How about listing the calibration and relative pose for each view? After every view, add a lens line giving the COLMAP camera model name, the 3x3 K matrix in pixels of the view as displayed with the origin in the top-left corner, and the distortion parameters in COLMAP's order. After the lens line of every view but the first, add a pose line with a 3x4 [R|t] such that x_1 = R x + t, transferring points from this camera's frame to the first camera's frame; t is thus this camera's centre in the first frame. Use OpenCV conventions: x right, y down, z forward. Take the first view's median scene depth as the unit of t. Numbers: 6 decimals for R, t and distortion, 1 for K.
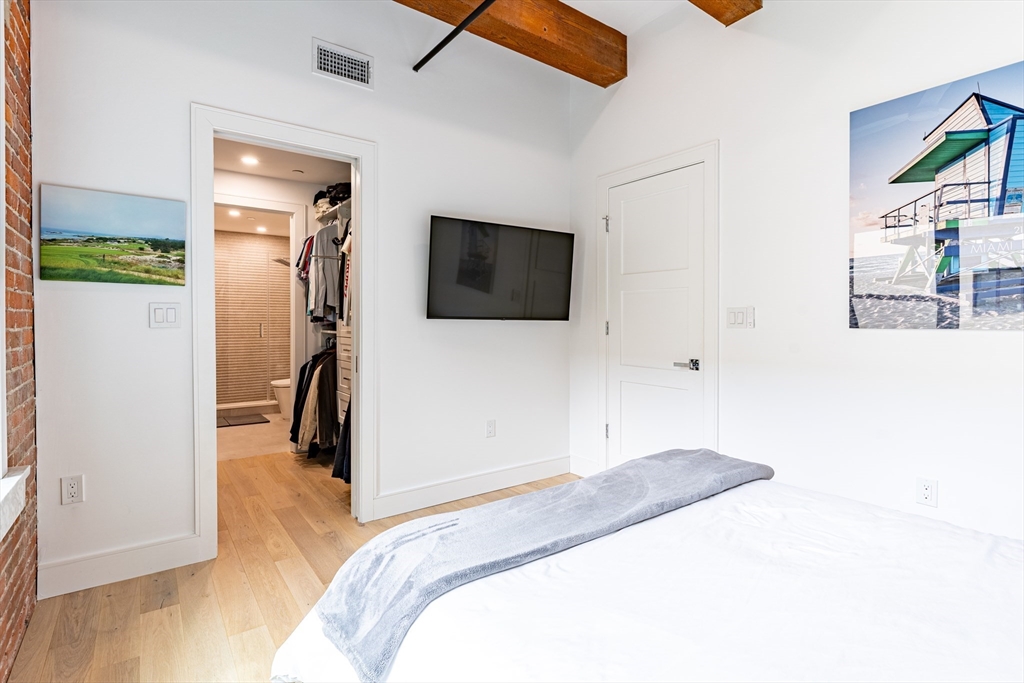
lens RADIAL K [[491.1, 0, 510.4], [0, 491.1, 337.9], [0, 0, 1]] dist [0.002852, -0.000661]
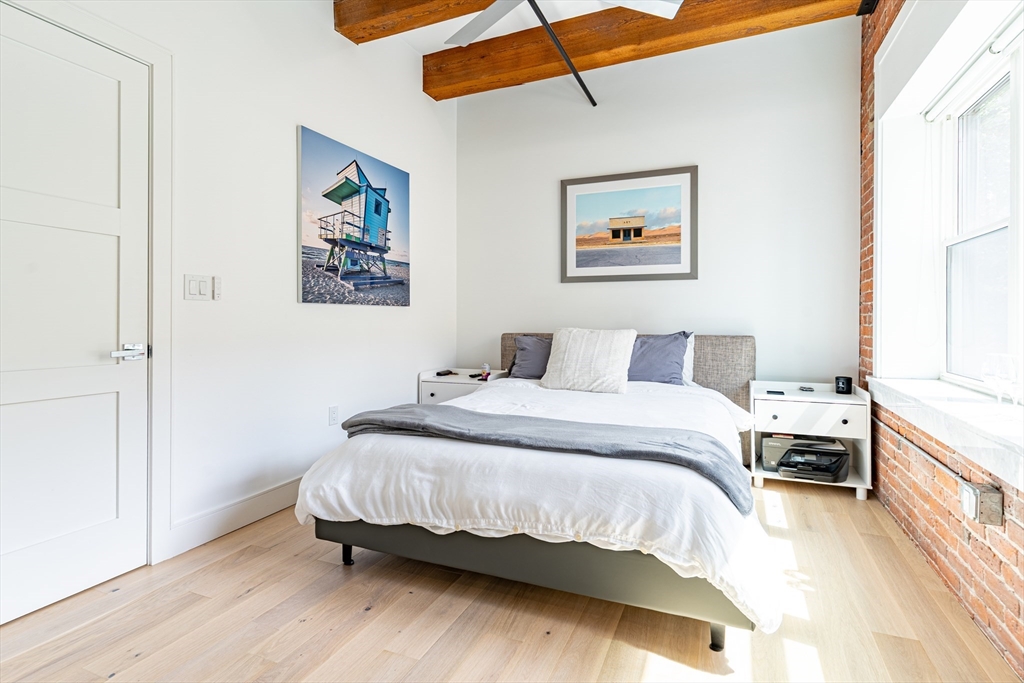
lens RADIAL K [[489.5, 0, 522.4], [0, 489.5, 326.3], [0, 0, 1]] dist [-0.000606, -0.000288]
pose [[-0.507987, -0.016360, 0.861210, -0.707541], [0.021577, 0.999264, 0.031710, 0.014470], [-0.861095, 0.034691, -0.507260, 1.285309]]
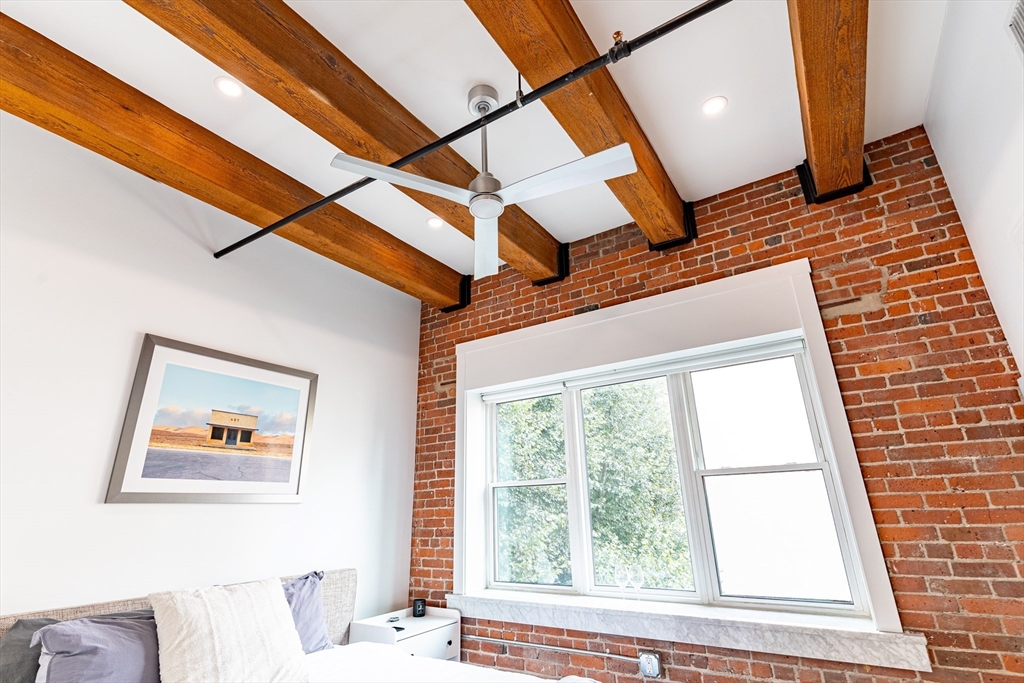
lens RADIAL K [[495.2, 0, 512.0], [0, 495.2, 338.2], [0, 0, 1]] dist [0.004916, -0.000479]
pose [[-0.940551, -0.089575, -0.327627, 0.522404], [0.014654, 0.952997, -0.302625, -0.104393], [0.339335, -0.289435, -0.895030, 1.602906]]
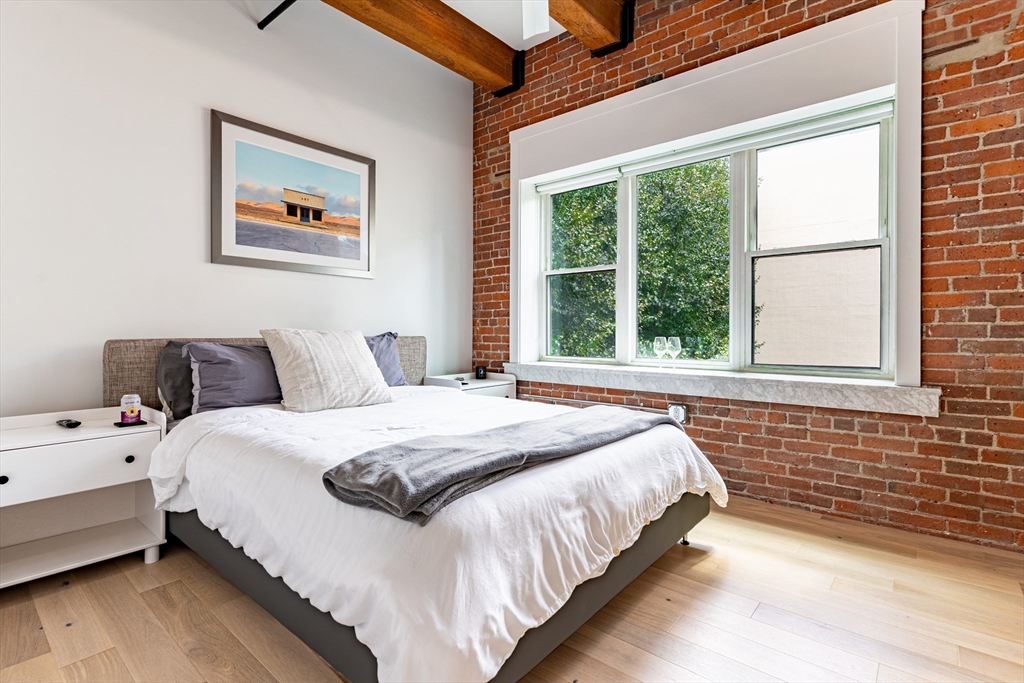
lens RADIAL K [[494.1, 0, 512.0], [0, 494.1, 339.2], [0, 0, 1]] dist [0.004178, -0.000892]
pose [[-0.975701, 0.001316, -0.219102, 0.490803], [-0.008324, 0.999037, 0.043070, 0.048792], [0.218947, 0.043847, -0.974751, 1.653750]]
